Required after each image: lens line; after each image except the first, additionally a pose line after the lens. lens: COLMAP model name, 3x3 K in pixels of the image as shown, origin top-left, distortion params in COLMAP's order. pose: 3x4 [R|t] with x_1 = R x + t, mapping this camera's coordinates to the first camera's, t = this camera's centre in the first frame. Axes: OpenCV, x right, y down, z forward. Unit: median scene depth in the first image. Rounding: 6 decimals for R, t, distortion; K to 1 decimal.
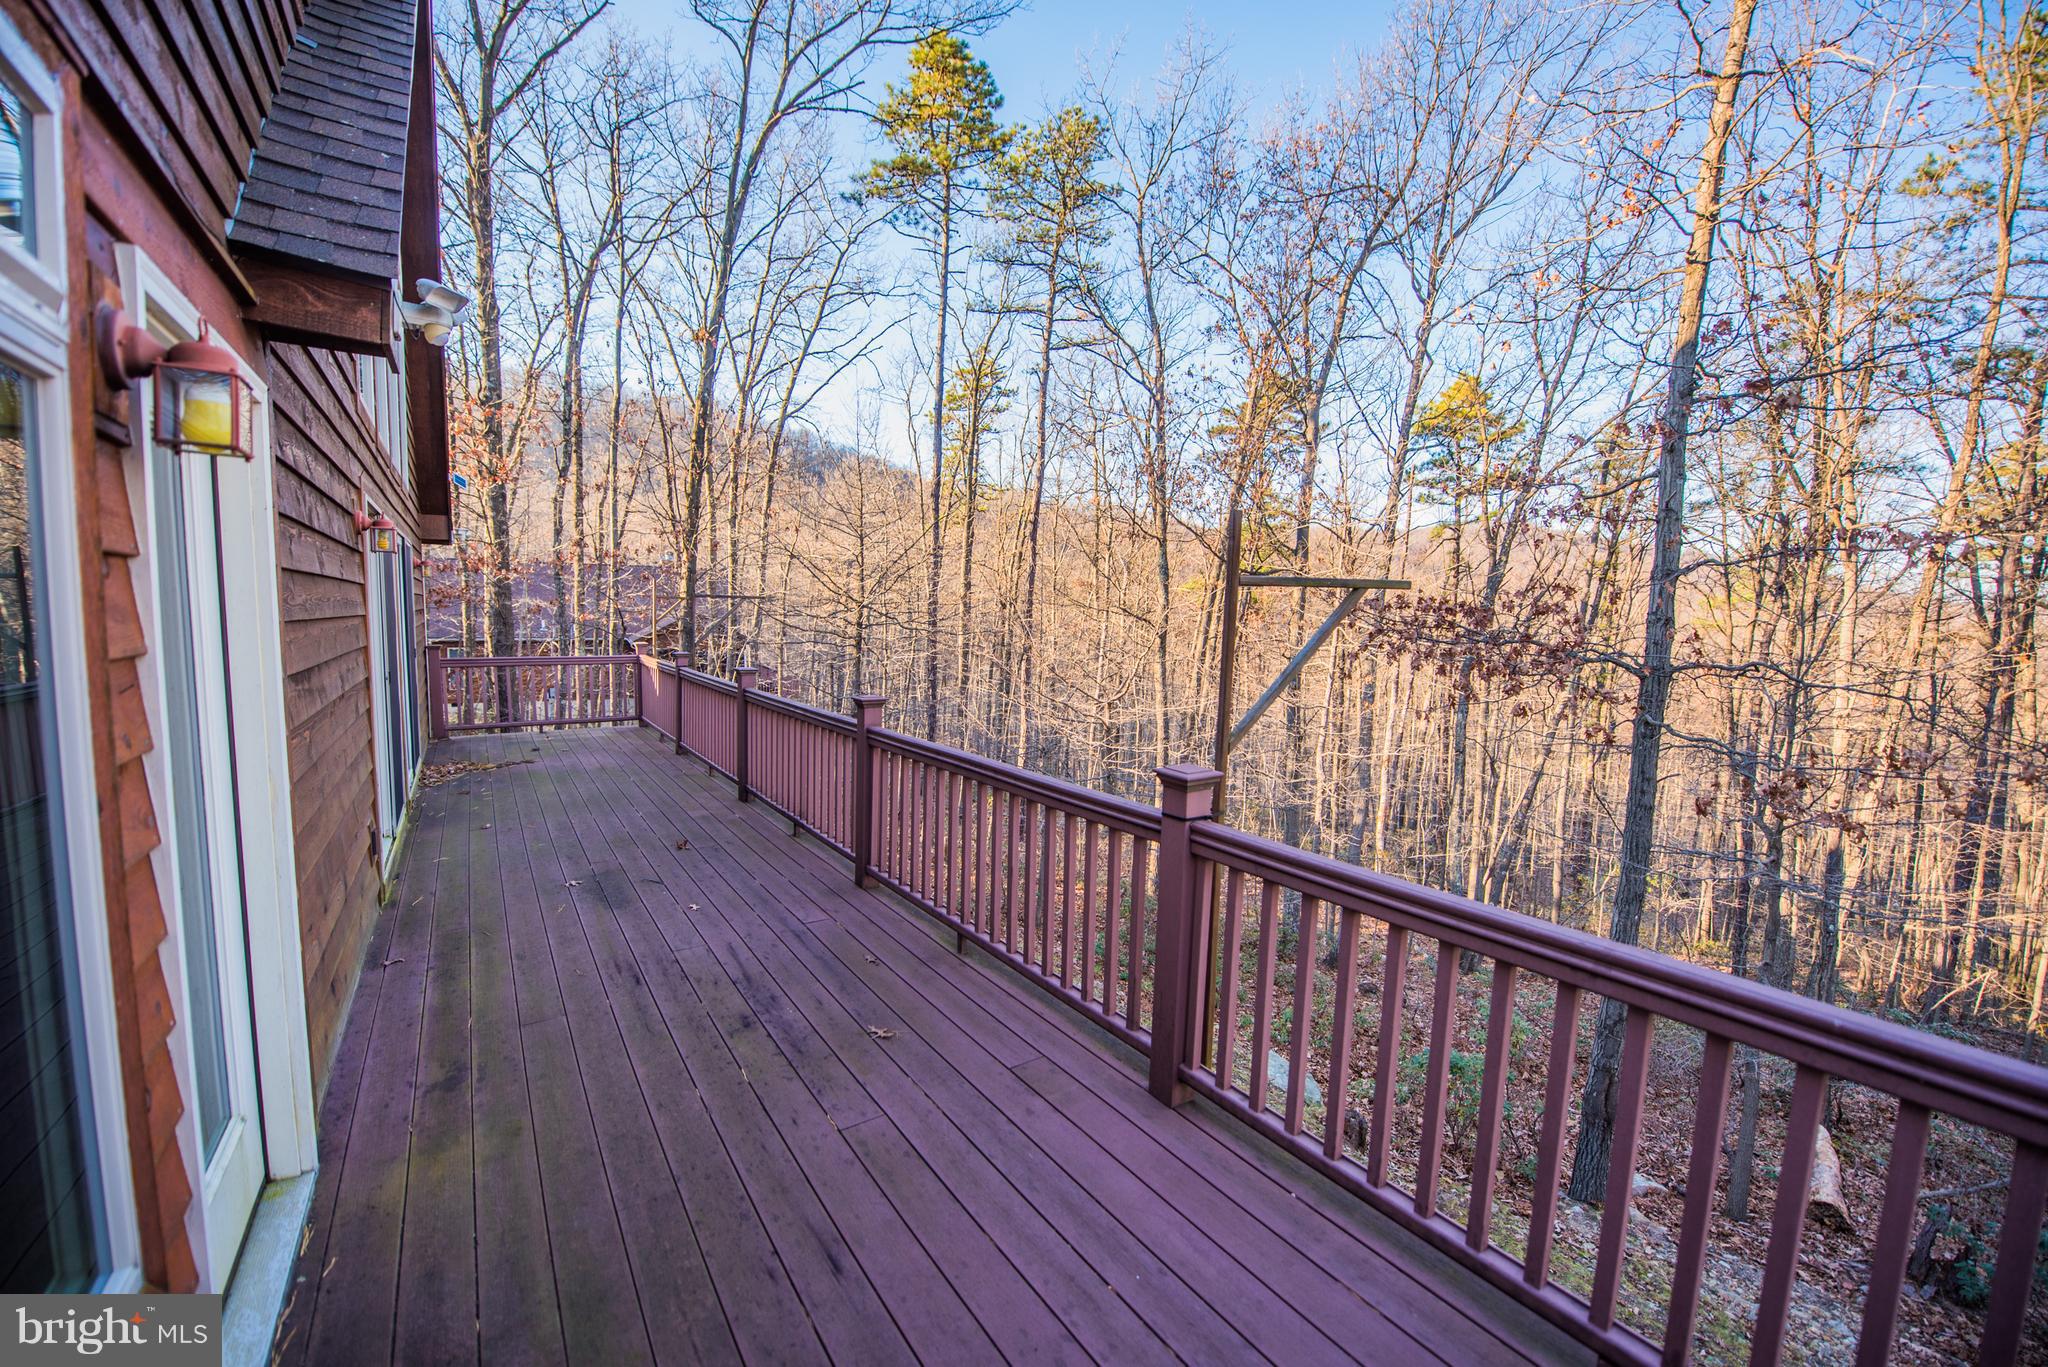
lens RADIAL K [[804.1, 0, 1024.0], [0, 804.1, 683.5], [0, 0, 1]] dist [-0.026628, -0.000099]
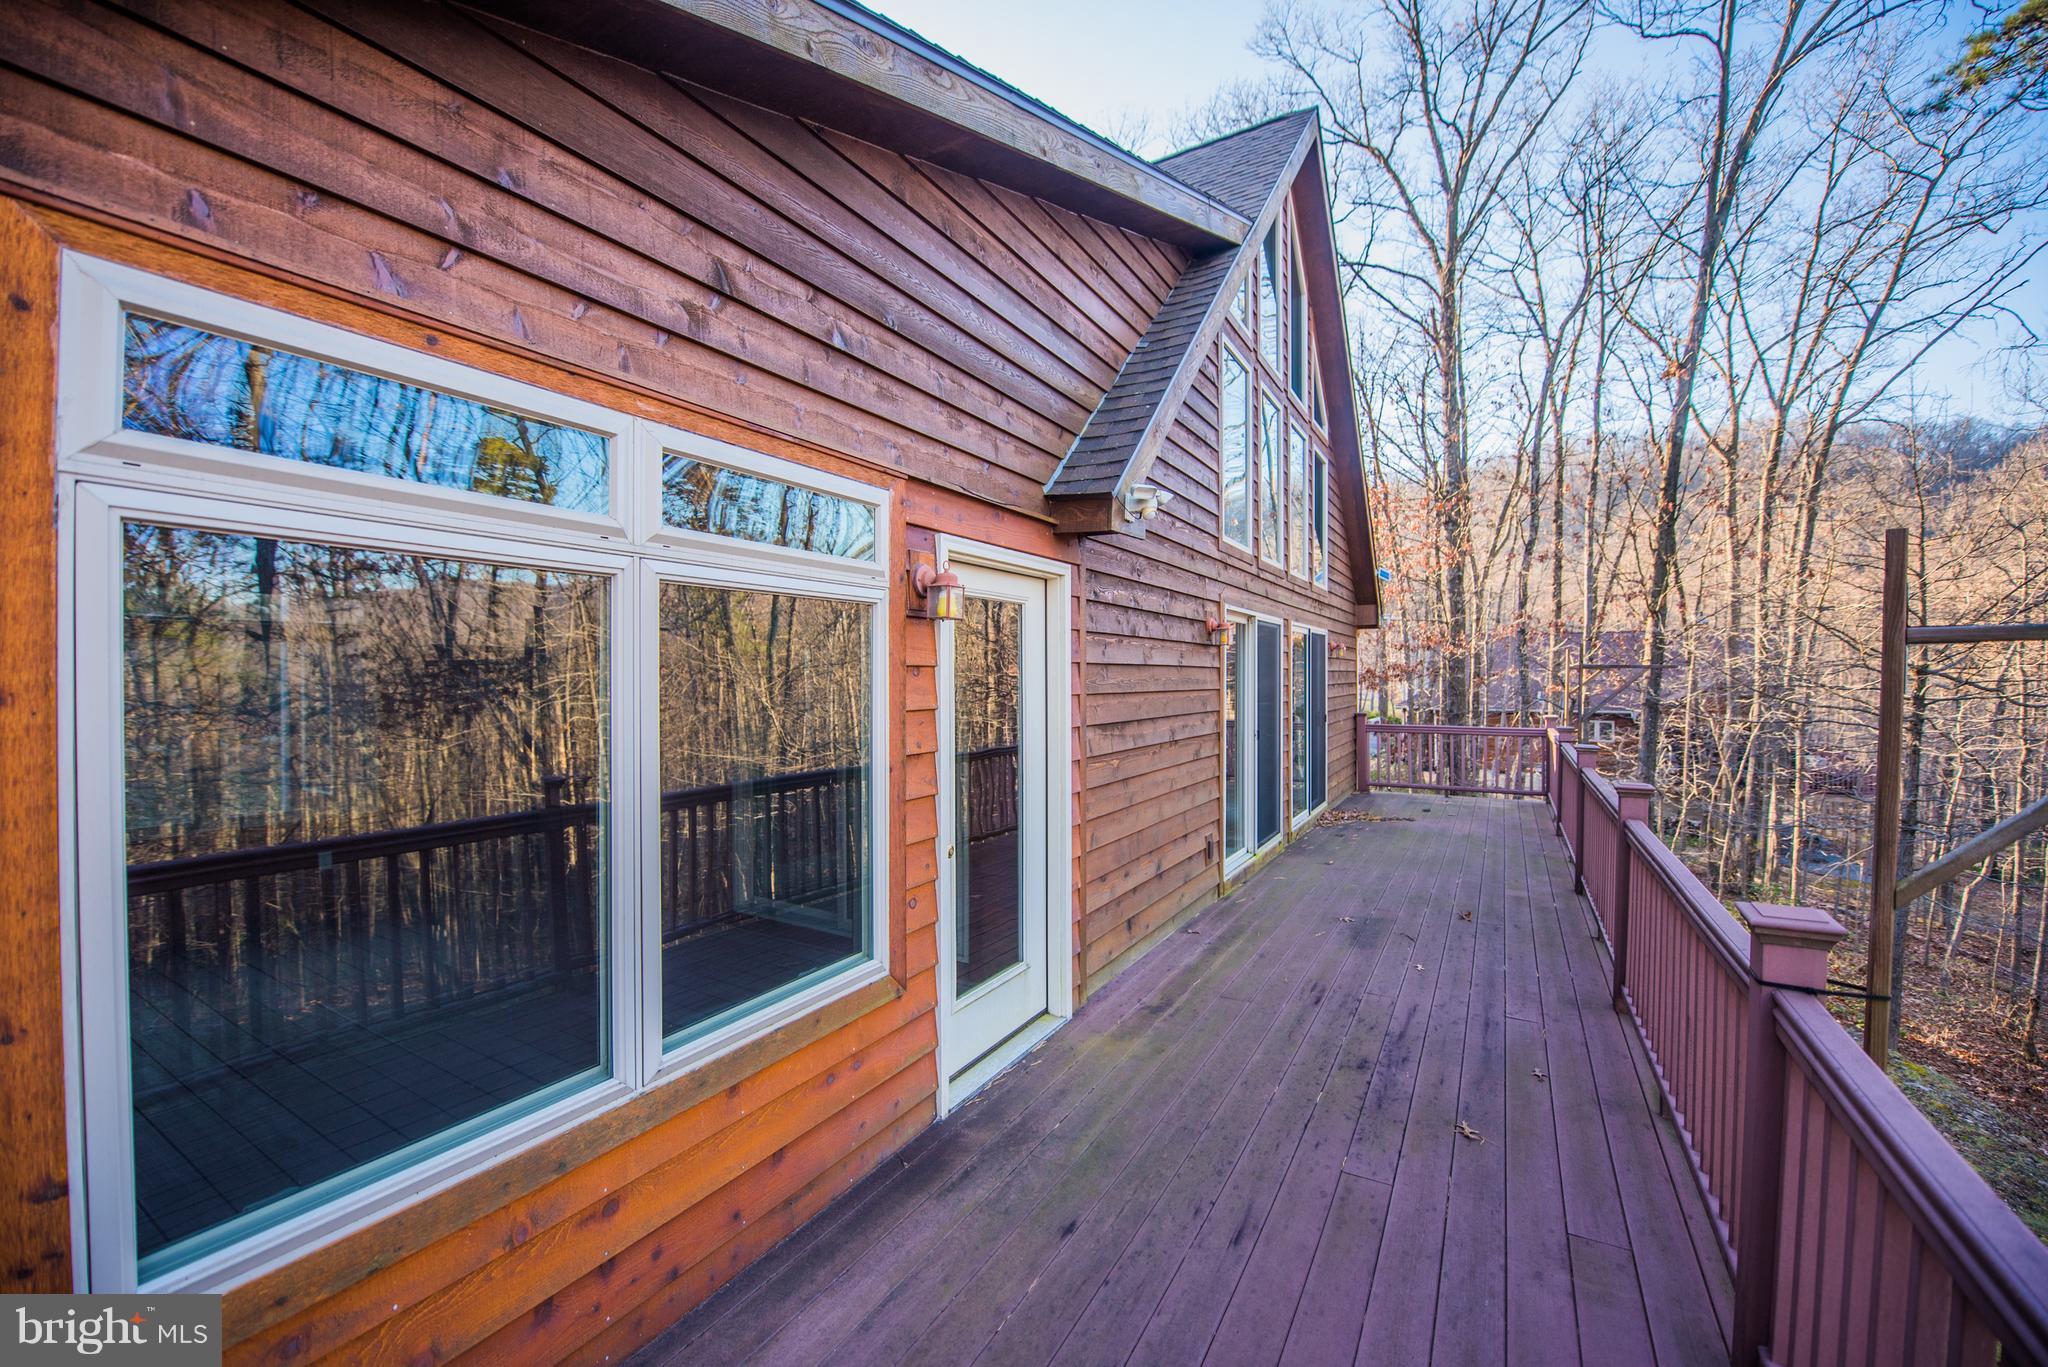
lens RADIAL K [[804.1, 0, 1024.0], [0, 804.1, 683.5], [0, 0, 1]] dist [-0.026628, -0.000099]
pose [[0.418771, -0.010023, -0.908037, 0.366674], [-0.072066, 0.996419, -0.044234, -0.007391], [0.905228, 0.083962, 0.416549, 0.077470]]
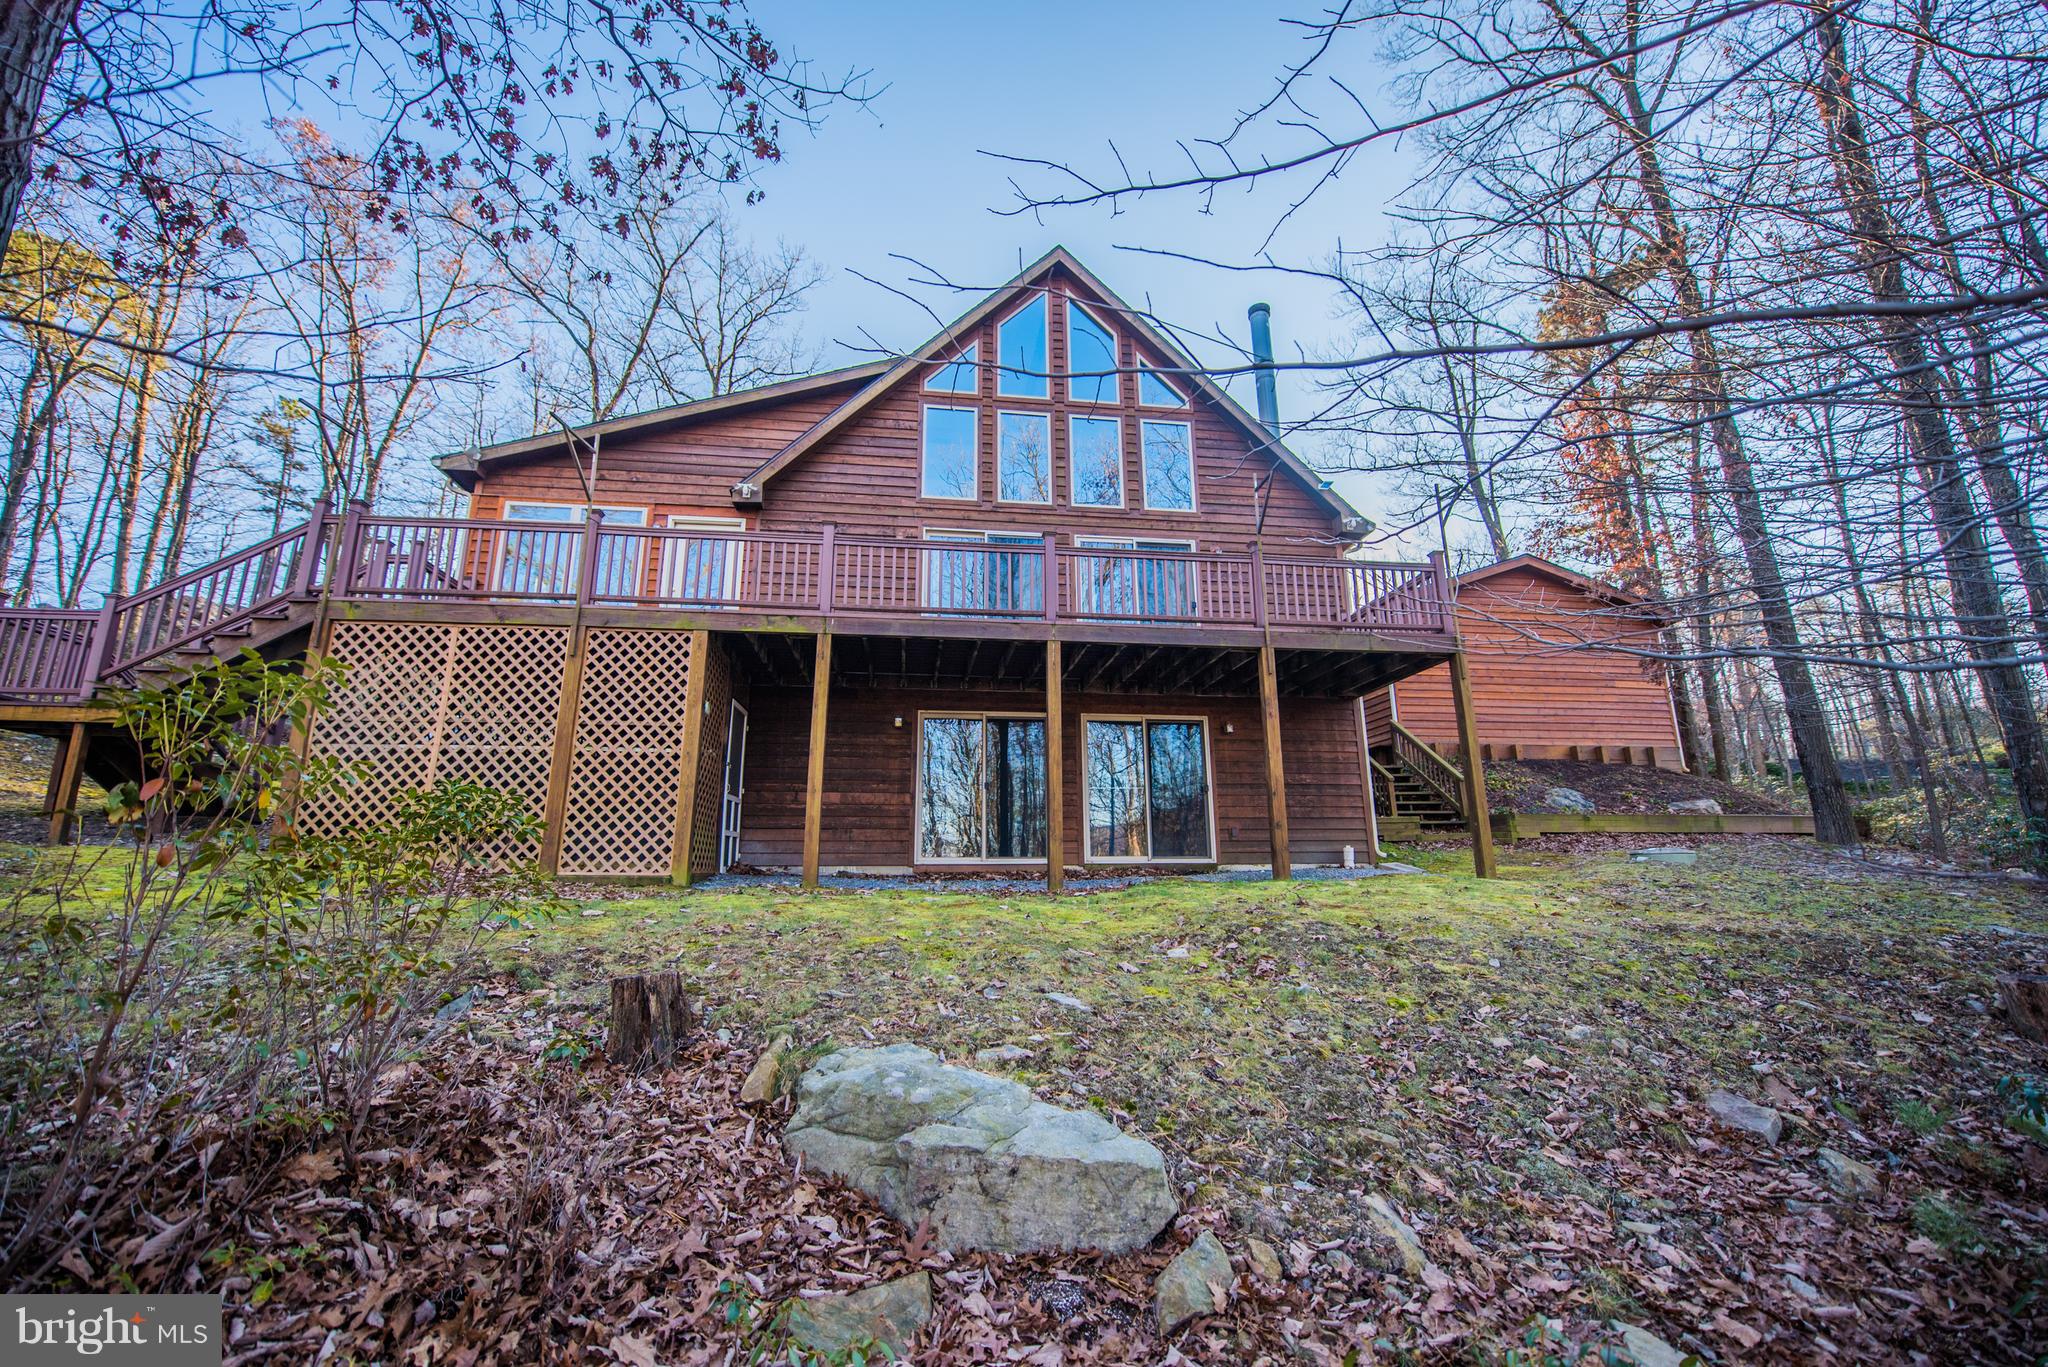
lens RADIAL K [[804.1, 0, 1024.0], [0, 804.1, 683.5], [0, 0, 1]] dist [-0.026628, -0.000099]
pose [[-0.444874, -0.217367, -0.868815, 1.488735], [-0.080485, 0.975878, -0.202940, 0.920794], [0.891969, -0.020357, -0.451637, 2.792089]]
